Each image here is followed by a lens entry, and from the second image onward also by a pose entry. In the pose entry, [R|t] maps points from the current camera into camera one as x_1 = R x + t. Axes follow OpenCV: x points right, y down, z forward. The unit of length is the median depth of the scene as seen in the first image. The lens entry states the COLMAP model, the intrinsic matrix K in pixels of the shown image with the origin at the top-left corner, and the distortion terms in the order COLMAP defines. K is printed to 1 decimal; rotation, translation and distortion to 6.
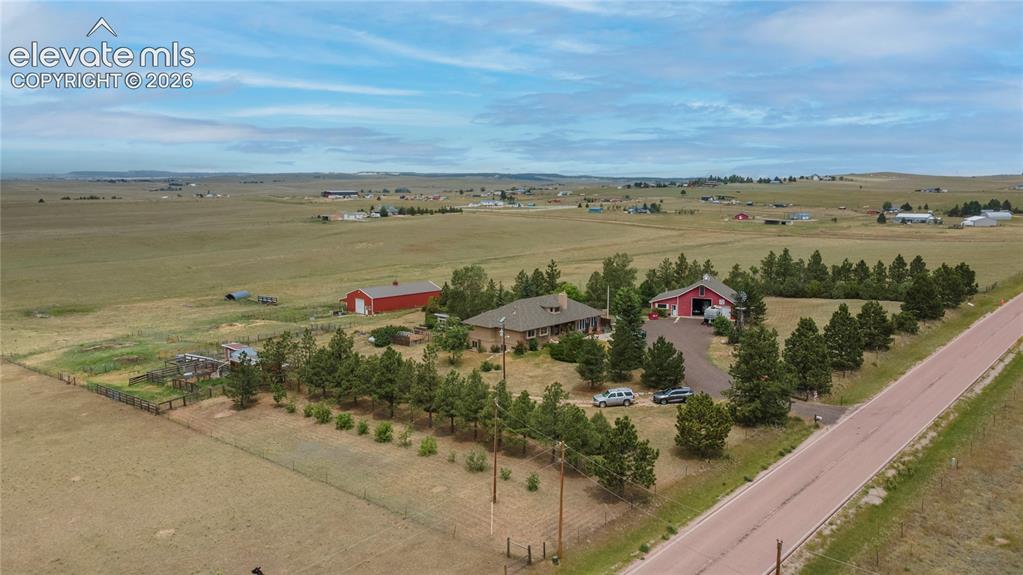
lens RADIAL K [[764.6, 0, 511.5], [0, 764.6, 287.5], [0, 0, 1]] dist [0.049226, 0.002891]
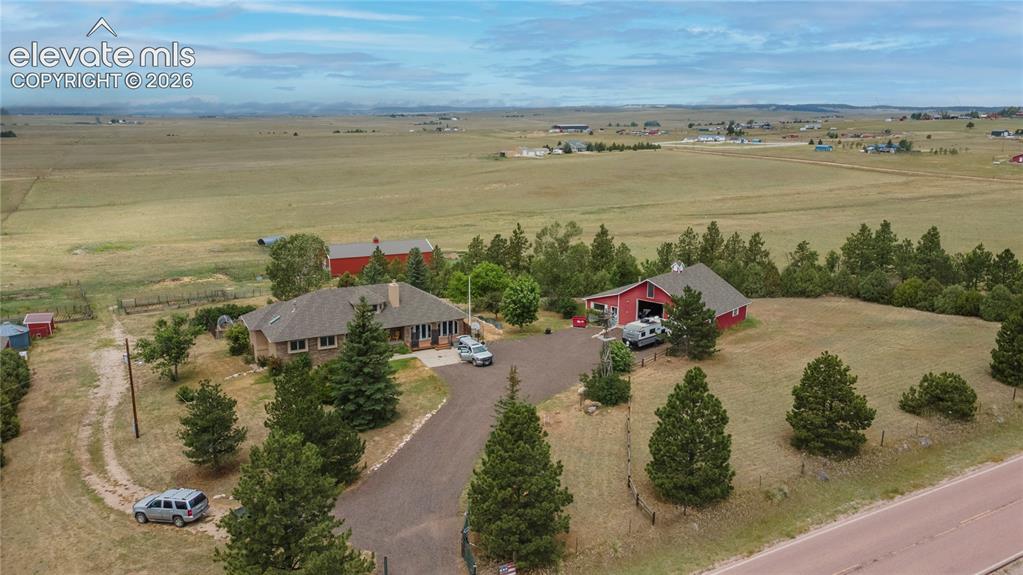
lens RADIAL K [[764.6, 0, 511.5], [0, 764.6, 287.5], [0, 0, 1]] dist [0.049226, 0.002891]
pose [[0.936845, 0.075750, -0.341444, 0.098760], [-0.046855, 0.994646, 0.092106, -0.013817], [0.346593, -0.070291, 0.935378, 0.104210]]
